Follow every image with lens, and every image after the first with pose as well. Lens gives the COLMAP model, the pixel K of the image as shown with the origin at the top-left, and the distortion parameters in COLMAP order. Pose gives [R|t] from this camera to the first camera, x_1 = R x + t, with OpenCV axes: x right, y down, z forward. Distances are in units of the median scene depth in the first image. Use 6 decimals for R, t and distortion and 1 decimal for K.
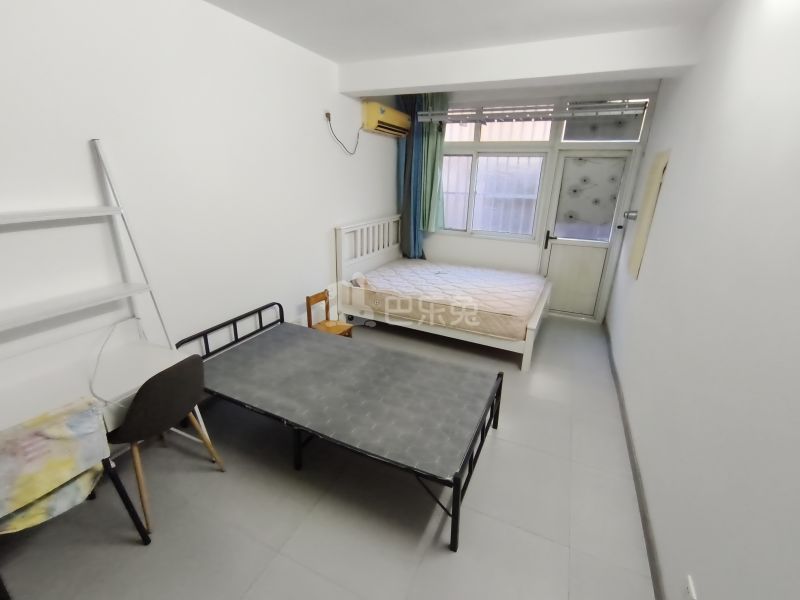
lens RADIAL K [[369.3, 0, 400.0], [0, 369.3, 300.0], [0, 0, 1]] dist [-0.001364, -0.000214]
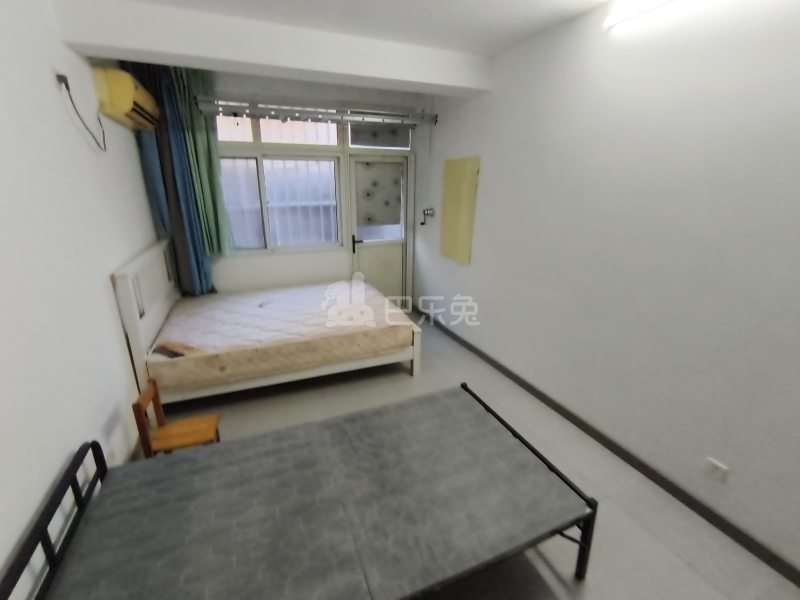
lens RADIAL K [[364.6, 0, 400.0], [0, 364.6, 300.0], [0, 0, 1]] dist [-0.003013, -0.004483]
pose [[0.657802, -0.252244, 0.709697, -0.277201], [0.257709, 0.960758, 0.102613, -0.093609], [-0.707731, 0.115396, 0.696994, 0.259688]]
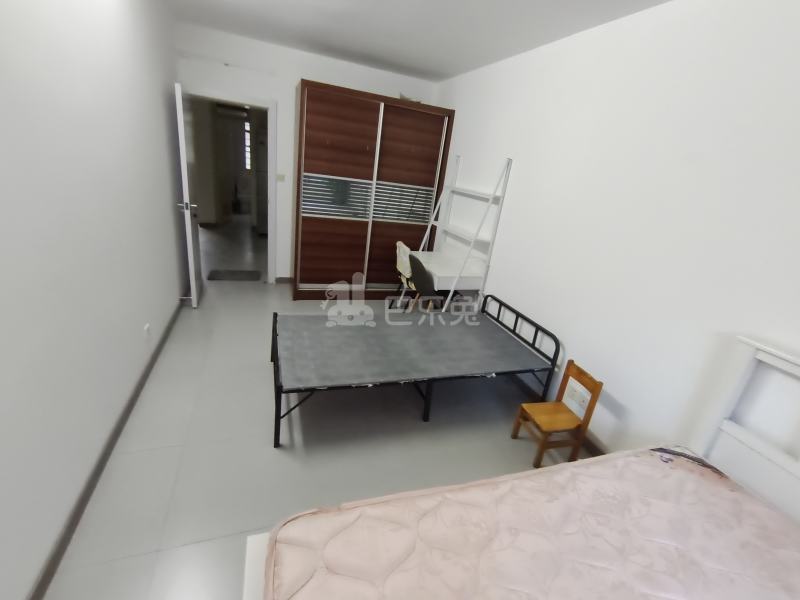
lens RADIAL K [[369.3, 0, 400.0], [0, 369.3, 300.0], [0, 0, 1]] dist [-0.001364, -0.000214]
pose [[-0.709154, 0.134333, -0.692139, 0.384858], [-0.360447, 0.774624, 0.519650, -0.289550], [0.605953, 0.617991, -0.500907, 0.893777]]
